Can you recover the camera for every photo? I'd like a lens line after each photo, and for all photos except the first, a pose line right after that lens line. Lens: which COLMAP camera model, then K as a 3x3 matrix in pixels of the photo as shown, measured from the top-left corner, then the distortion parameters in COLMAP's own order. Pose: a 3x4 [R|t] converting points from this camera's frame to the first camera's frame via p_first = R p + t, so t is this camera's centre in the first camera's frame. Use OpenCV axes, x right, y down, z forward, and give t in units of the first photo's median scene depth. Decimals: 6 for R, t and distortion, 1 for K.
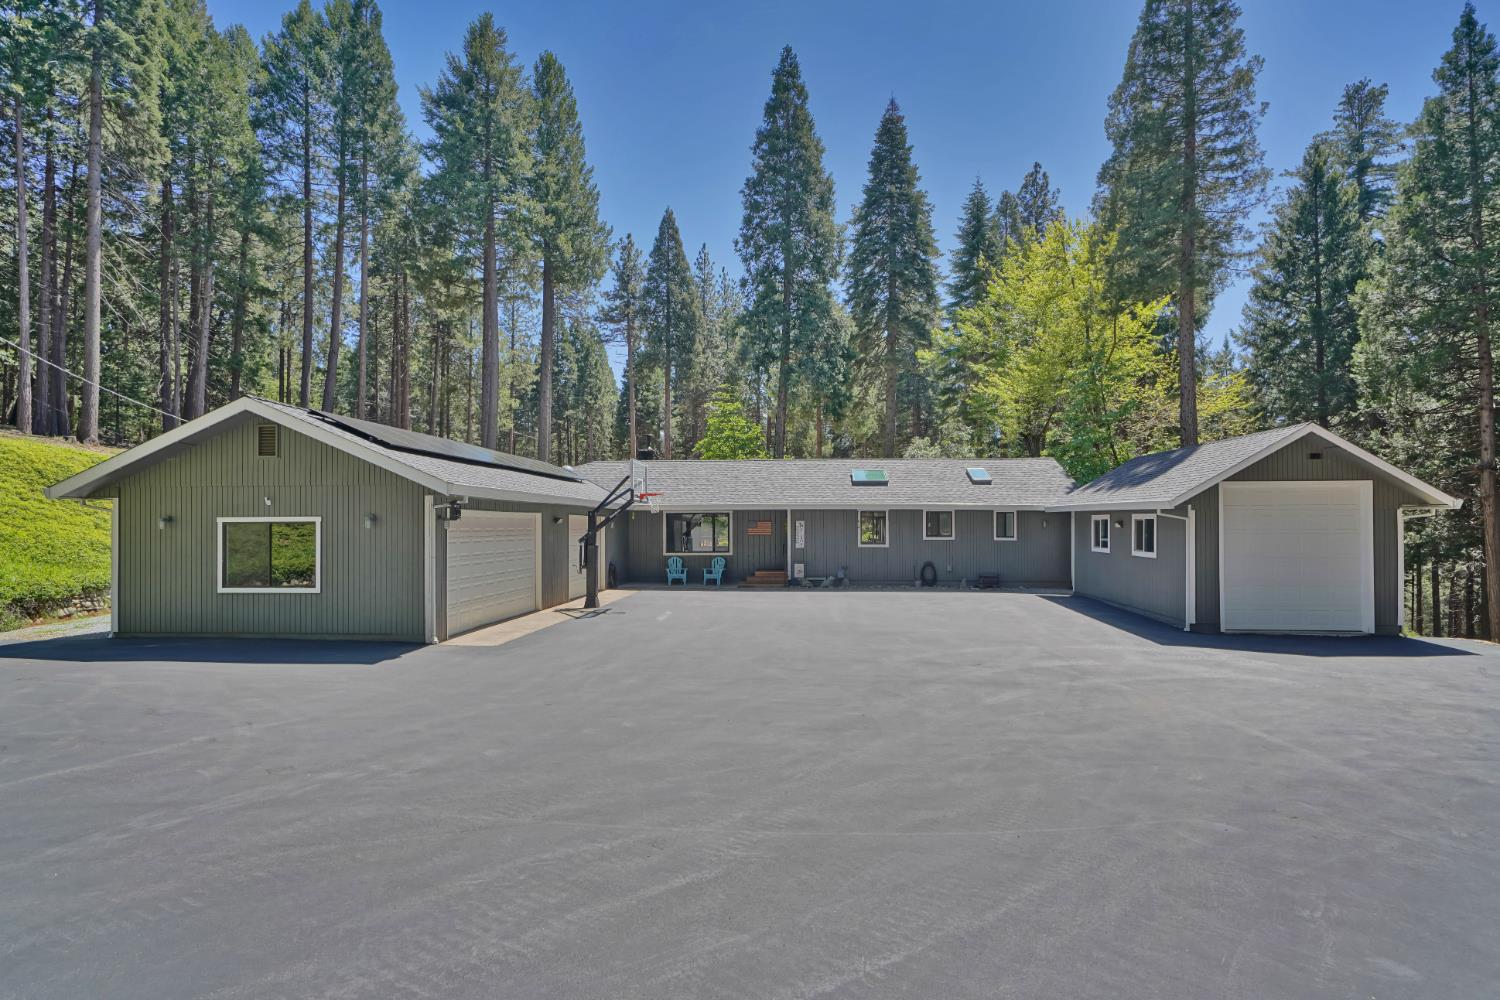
lens RADIAL K [[731.6, 0, 747.3], [0, 731.6, 516.5], [0, 0, 1]] dist [-0.002840, 0.000012]
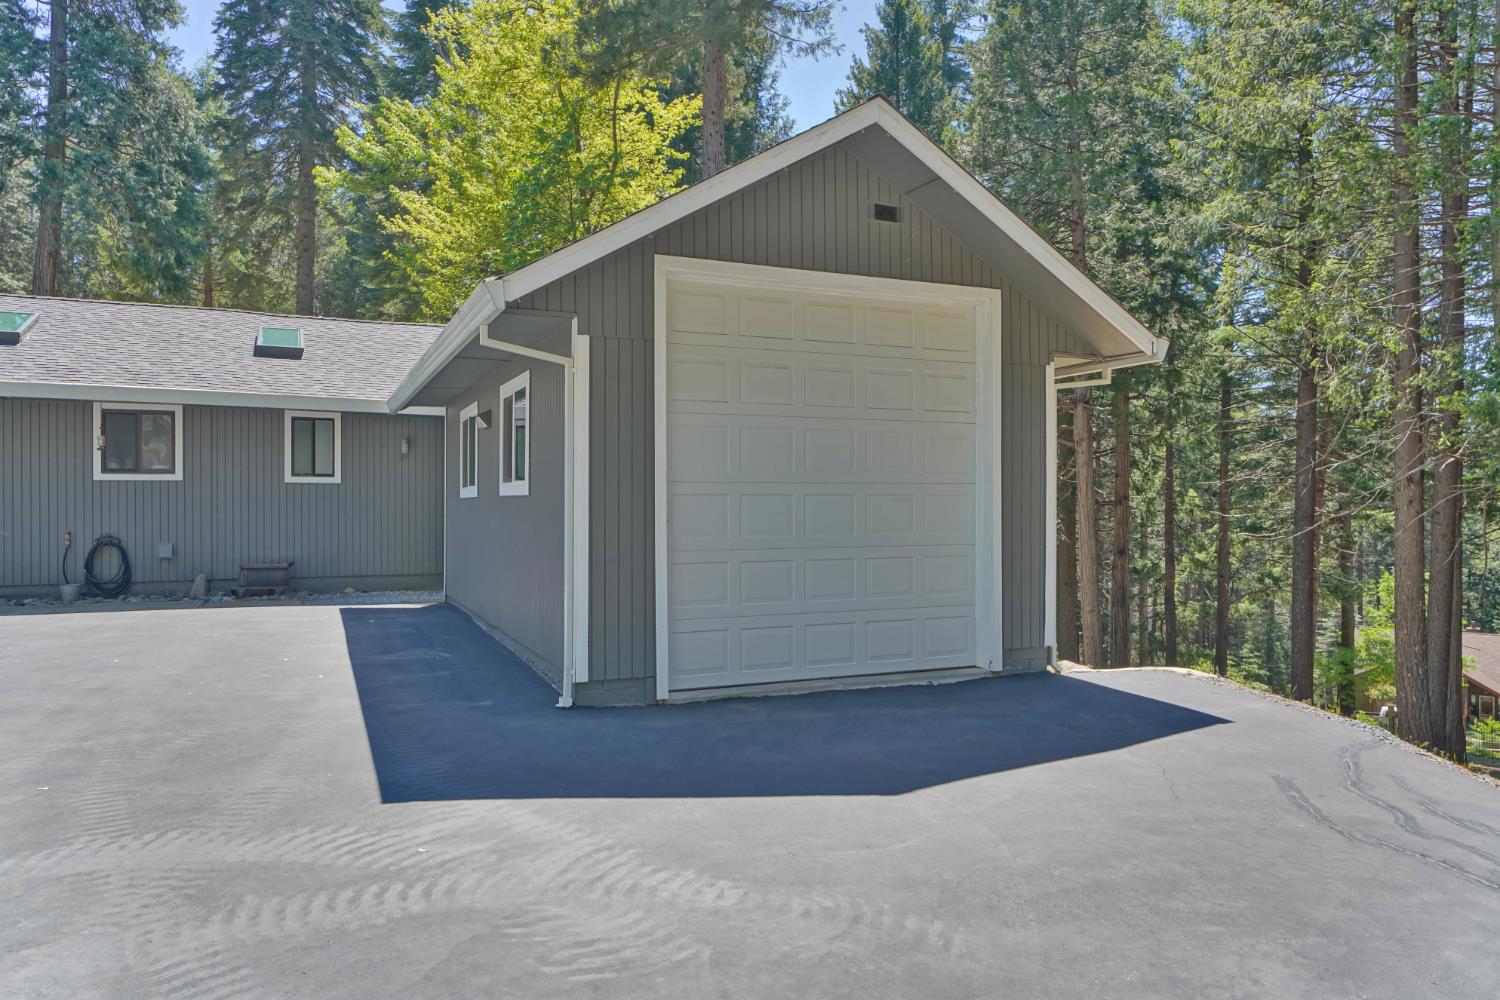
lens RADIAL K [[1008.6, 0, 749.6], [0, 1008.6, 502.8], [0, 0, 1]] dist [0.003735, 0.000572]
pose [[0.868852, 0.003724, 0.495057, 0.163574], [-0.006277, 0.999974, 0.003495, 0.023479], [-0.495032, -0.006144, 0.868853, 0.207103]]
